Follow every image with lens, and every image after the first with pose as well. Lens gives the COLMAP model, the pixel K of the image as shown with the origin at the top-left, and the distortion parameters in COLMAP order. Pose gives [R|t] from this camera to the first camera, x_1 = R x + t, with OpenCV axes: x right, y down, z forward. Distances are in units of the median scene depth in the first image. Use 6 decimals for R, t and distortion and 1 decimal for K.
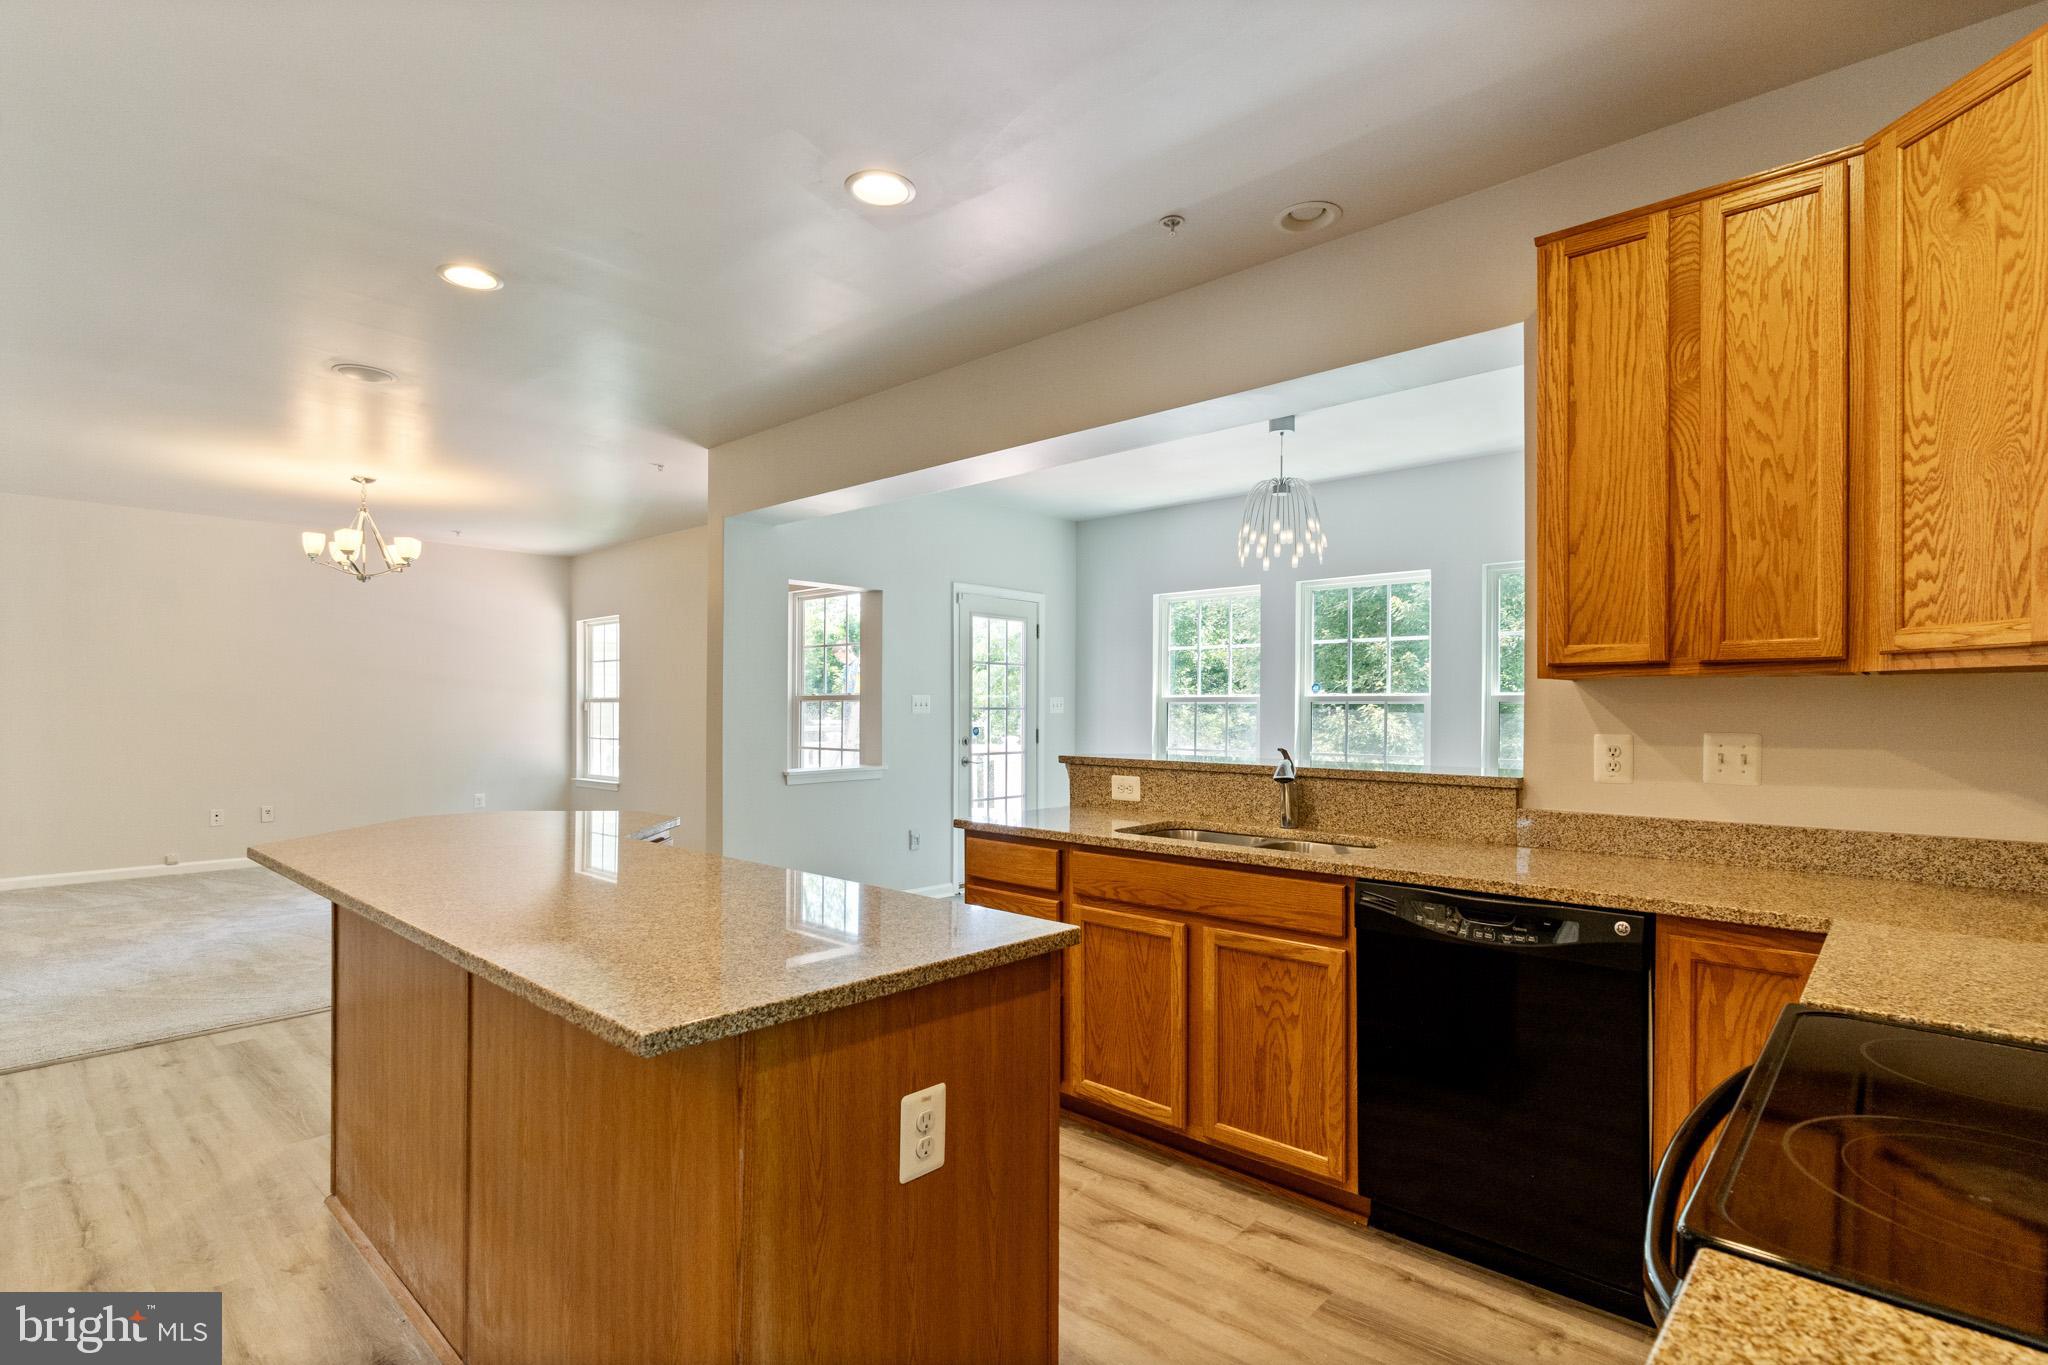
lens RADIAL K [[986.7, 0, 1029.1], [0, 986.7, 702.9], [0, 0, 1]] dist [0.000072, -0.001566]
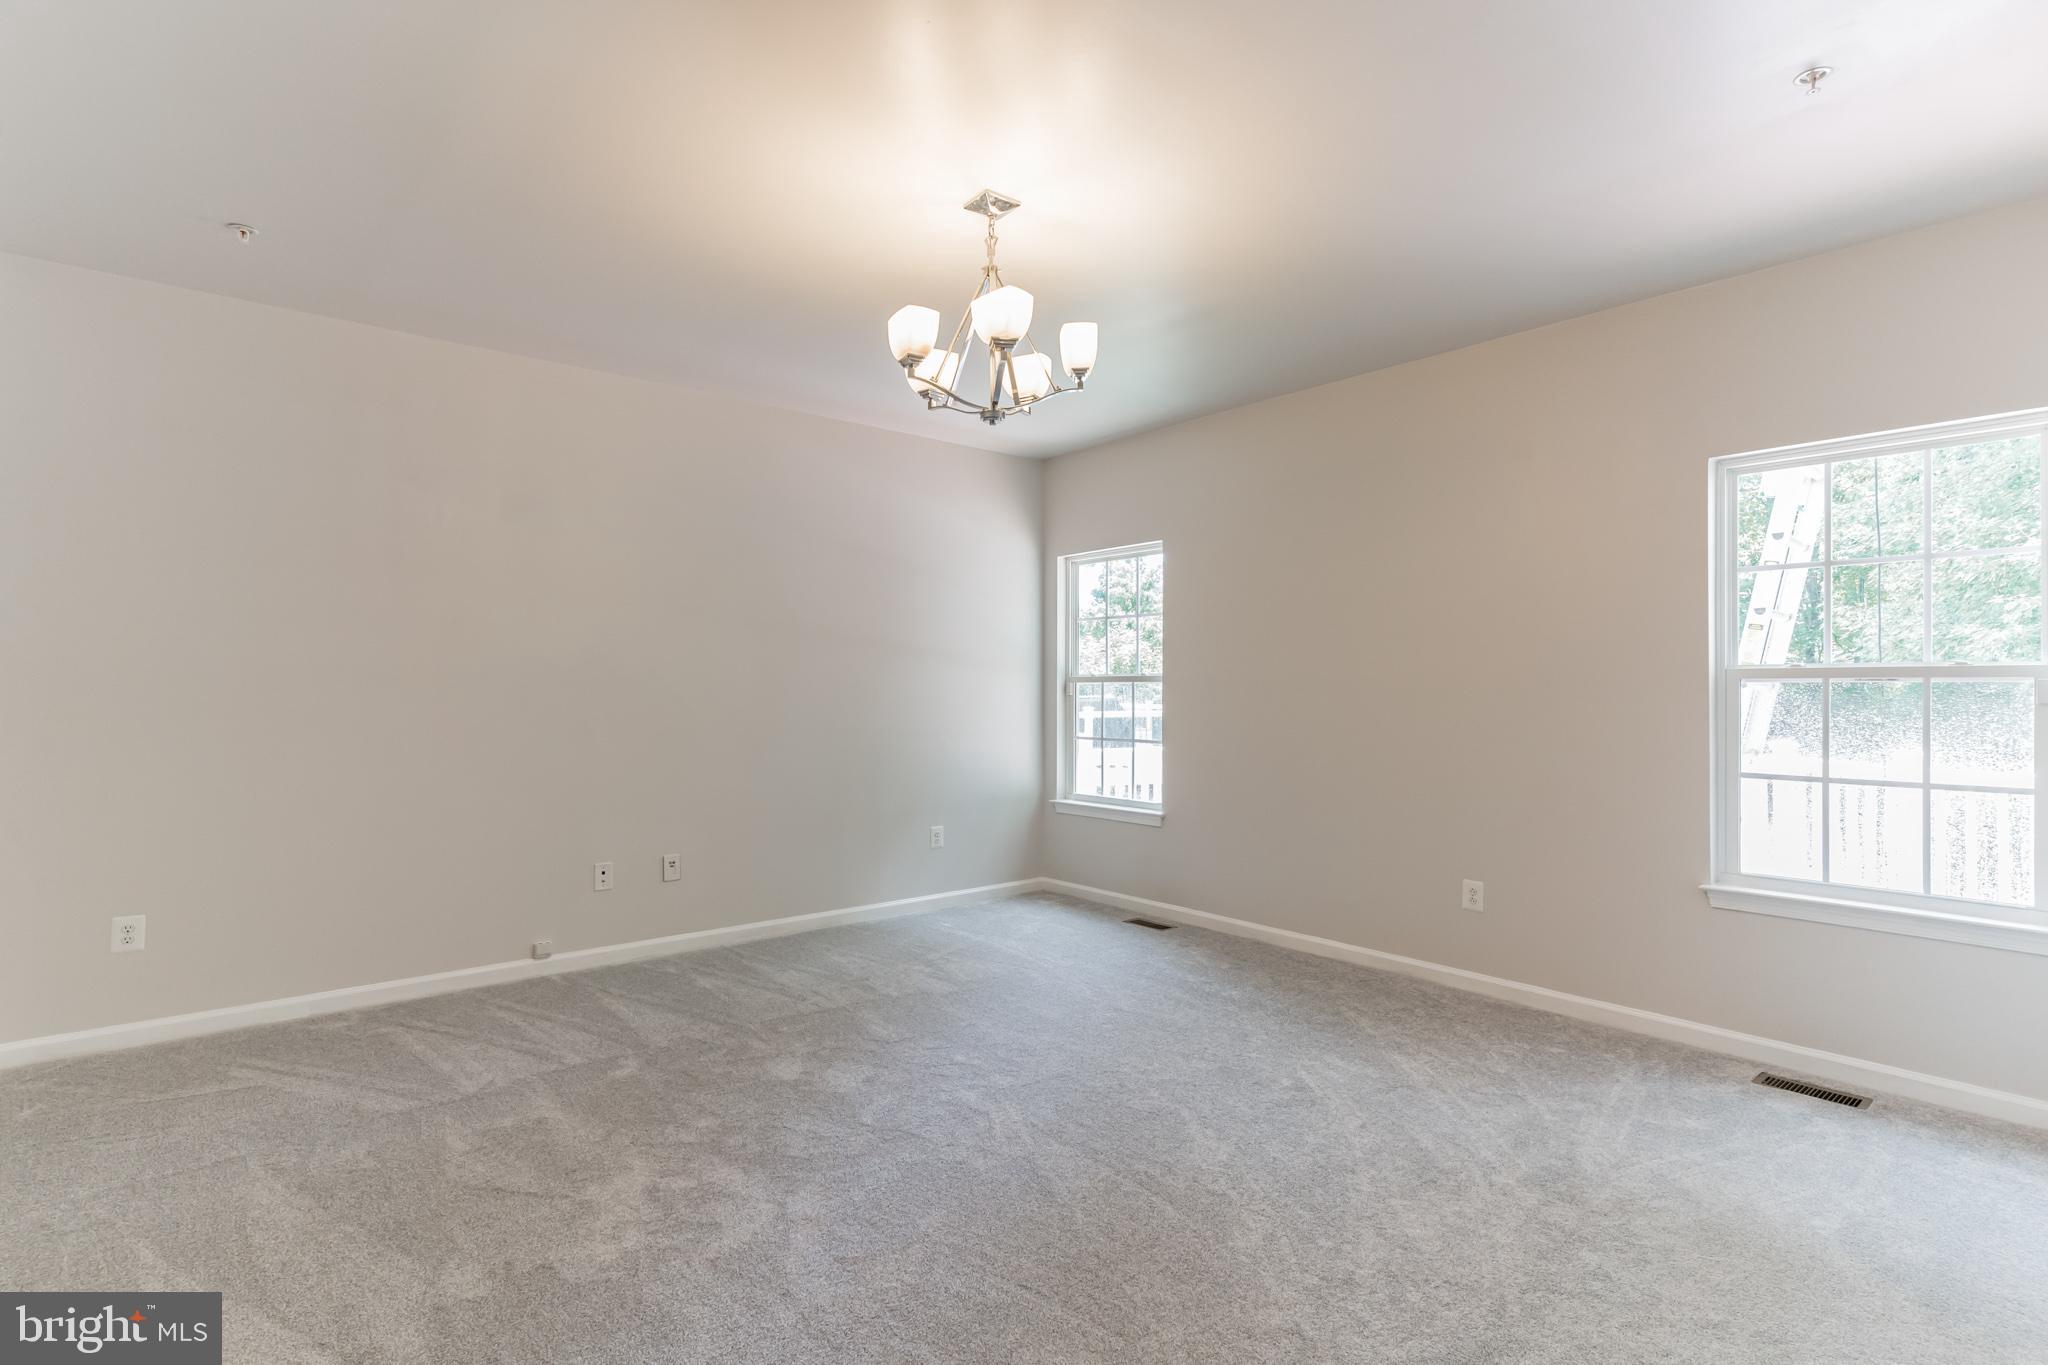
lens RADIAL K [[986.7, 0, 1022.4], [0, 986.7, 681.7], [0, 0, 1]] dist [0.000072, -0.001566]
pose [[0.990193, -0.000412, -0.139707, -0.412120], [0.000022, 0.999996, -0.002793, 0.000472], [0.139708, 0.002762, 0.990189, 0.373918]]
